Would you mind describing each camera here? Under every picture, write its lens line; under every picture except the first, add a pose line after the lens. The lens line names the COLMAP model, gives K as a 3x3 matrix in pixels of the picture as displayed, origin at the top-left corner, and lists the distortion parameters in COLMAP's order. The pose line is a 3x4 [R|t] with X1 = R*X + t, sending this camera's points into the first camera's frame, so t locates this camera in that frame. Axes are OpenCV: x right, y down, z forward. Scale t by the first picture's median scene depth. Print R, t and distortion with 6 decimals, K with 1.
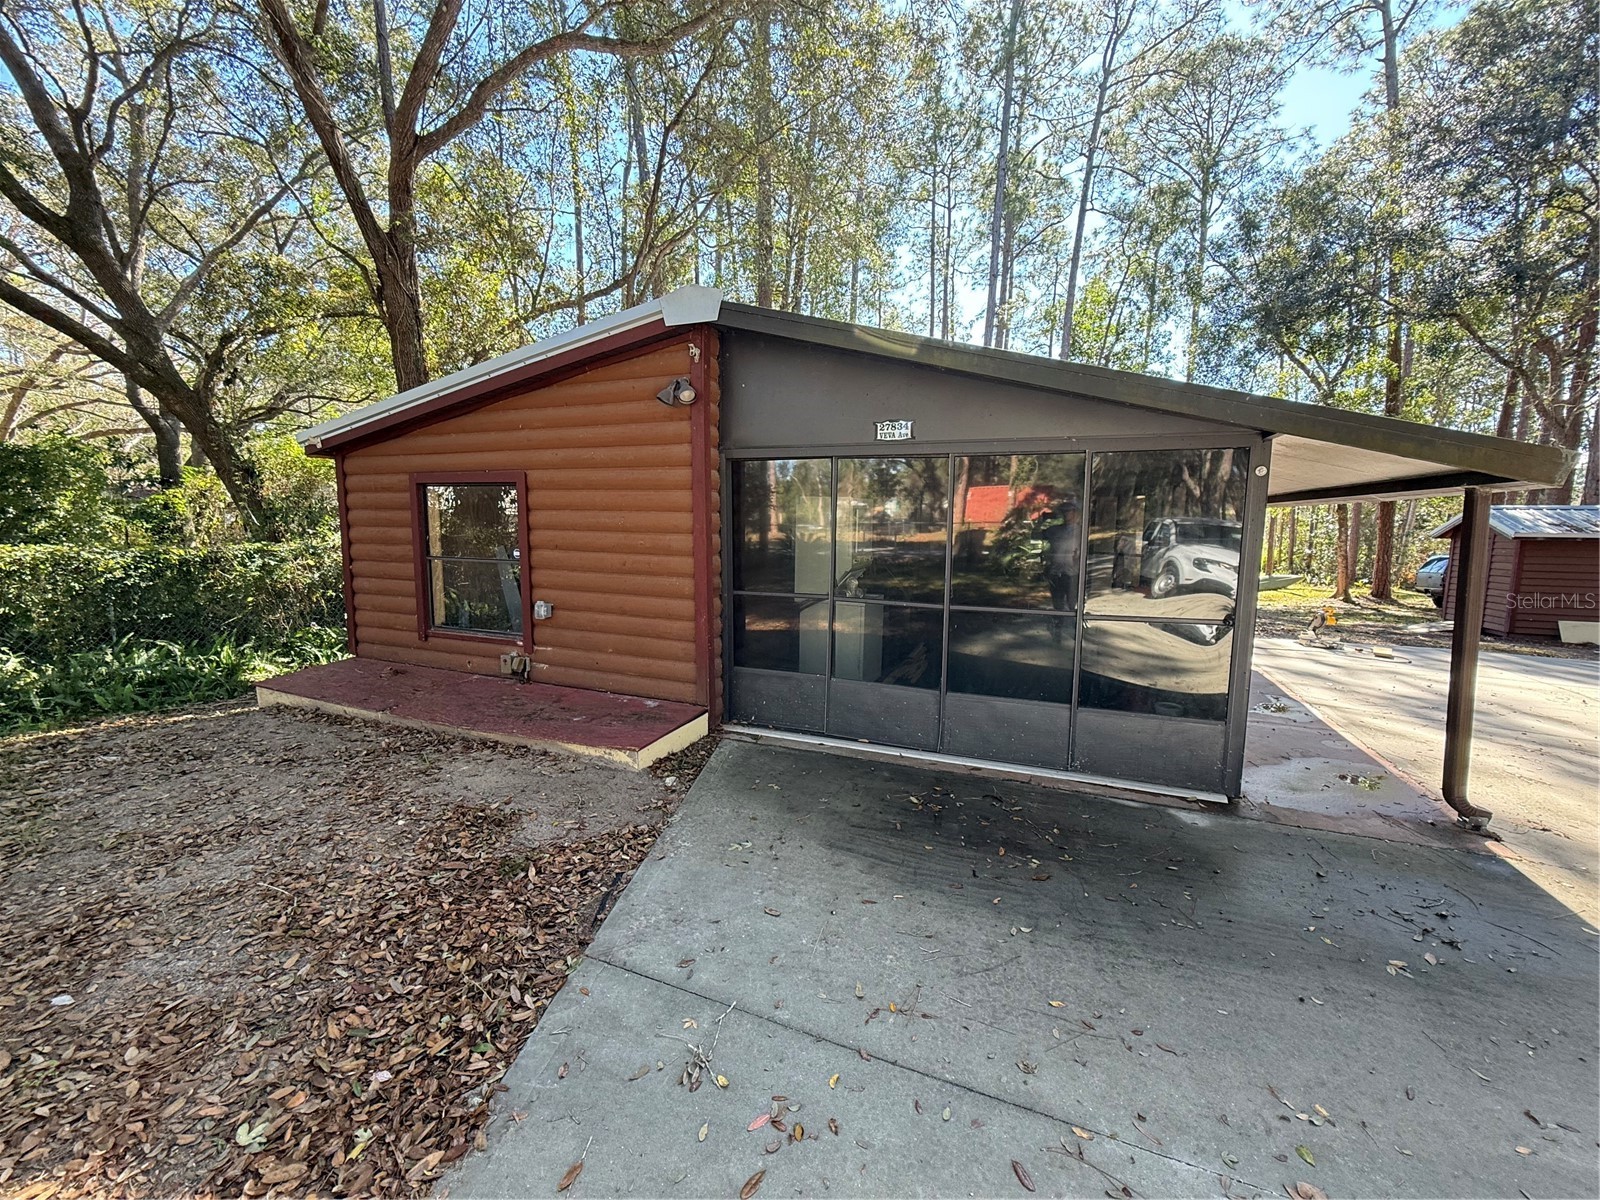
lens RADIAL K [[639.9, 0, 798.3], [0, 639.9, 599.4], [0, 0, 1]] dist [-0.001269, 0.000648]
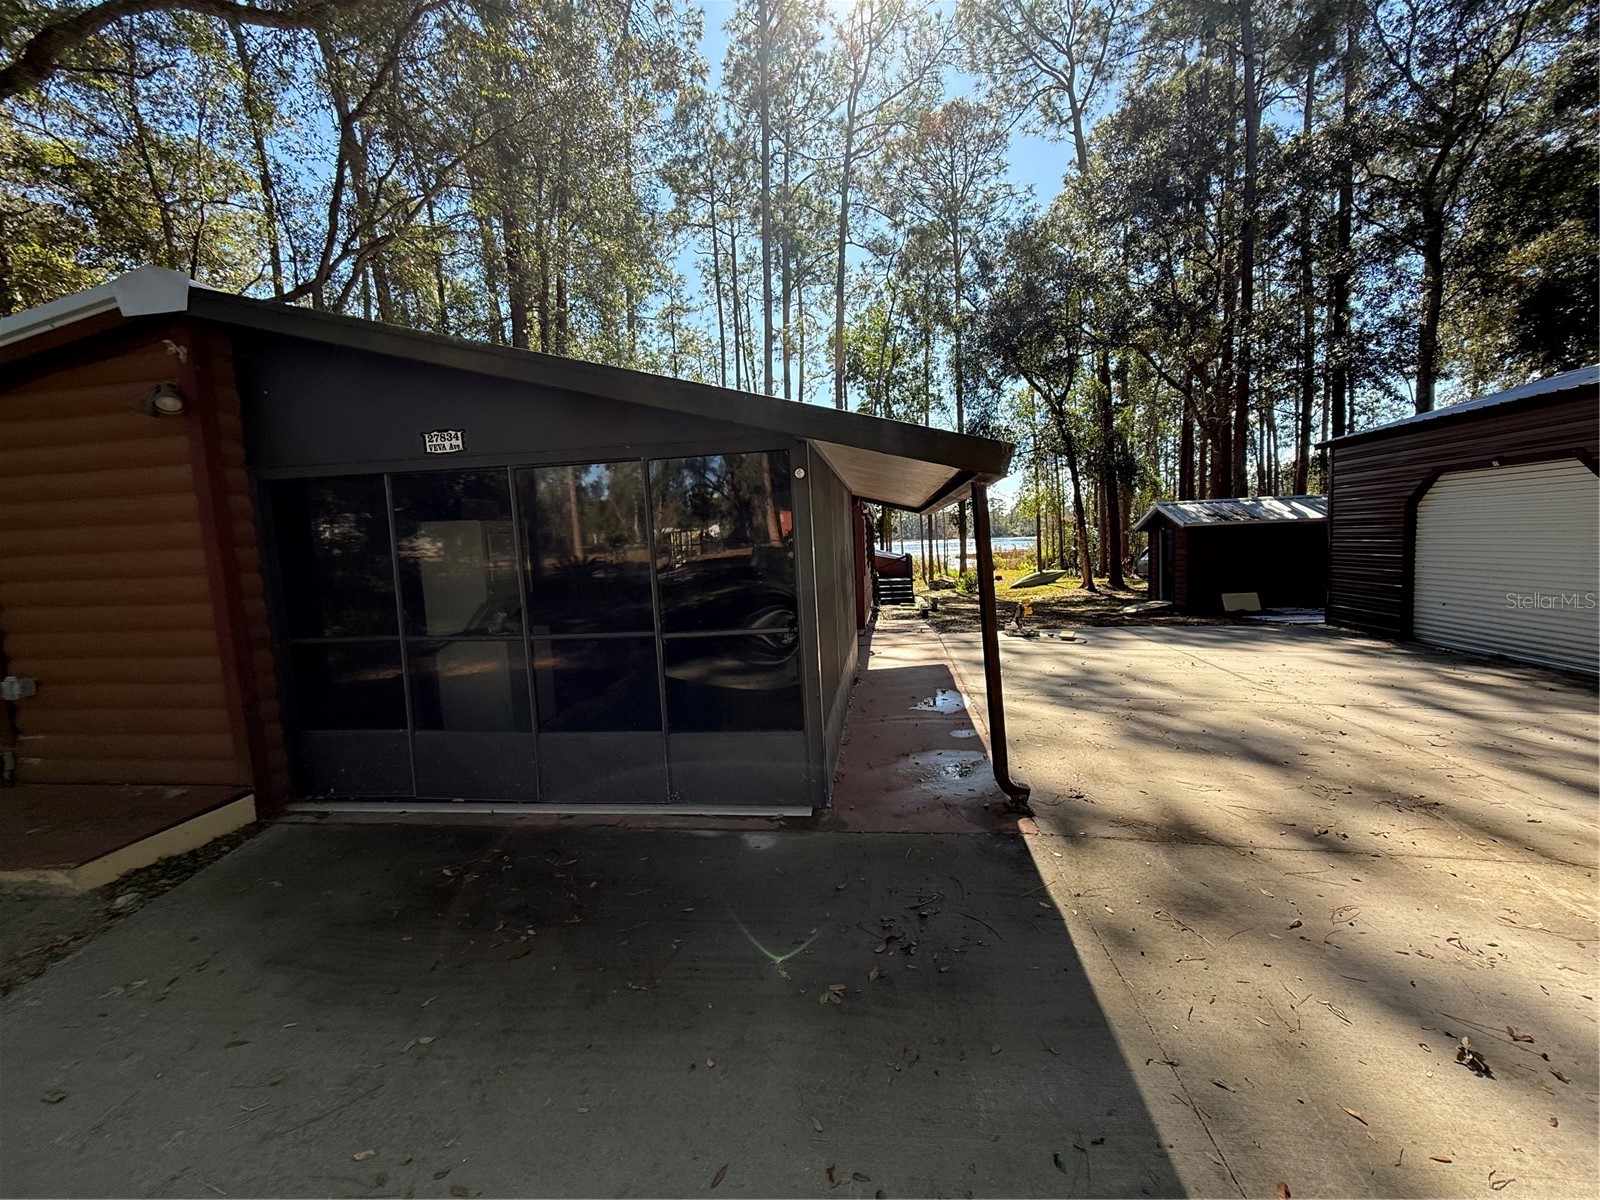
lens RADIAL K [[639.9, 0, 801.0], [0, 639.9, 600.5], [0, 0, 1]] dist [-0.001269, 0.000648]
pose [[0.967072, -0.078482, 0.242099, 0.280141], [0.086426, 0.996007, -0.022353, 0.009323], [-0.239378, 0.042541, 0.969994, 0.033367]]
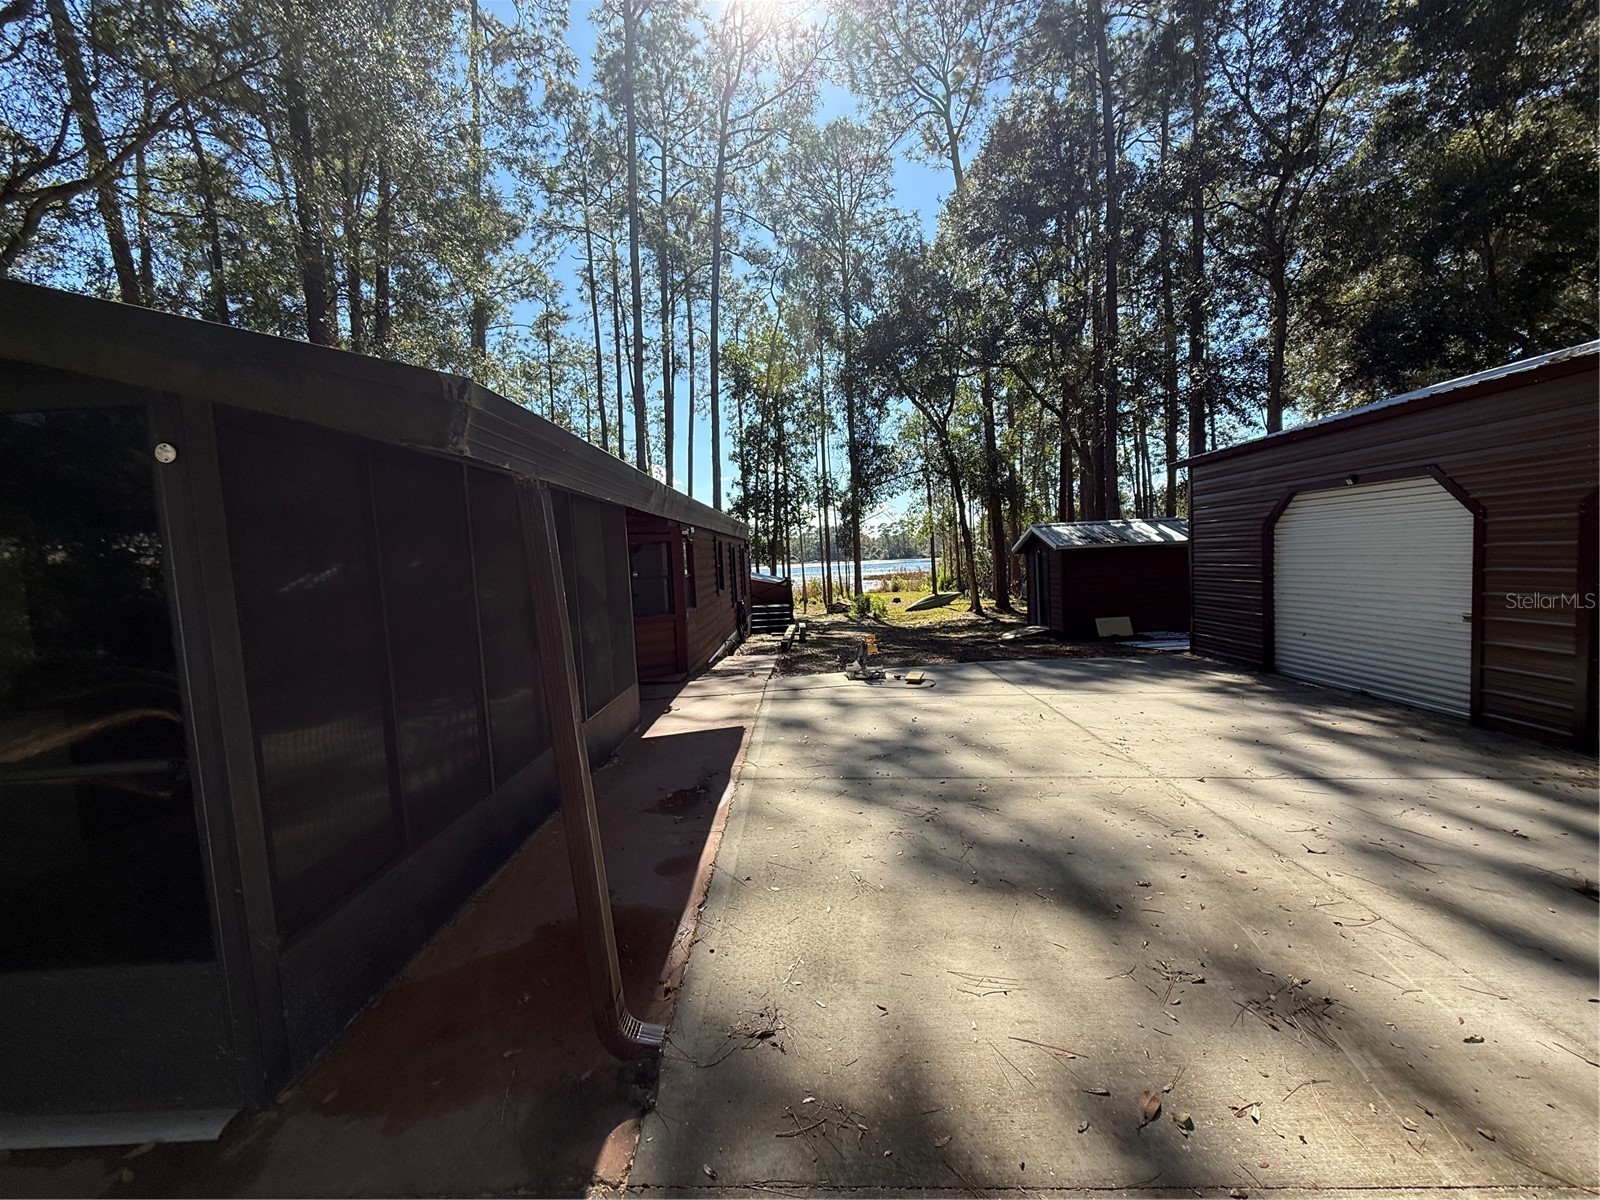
lens RADIAL K [[639.9, 0, 801.8], [0, 639.9, 601.2], [0, 0, 1]] dist [-0.001269, 0.000648]
pose [[0.925984, -0.081353, 0.368693, 0.584952], [0.103968, 0.993700, -0.041856, -0.011279], [-0.362965, 0.077090, 0.928608, 0.227567]]
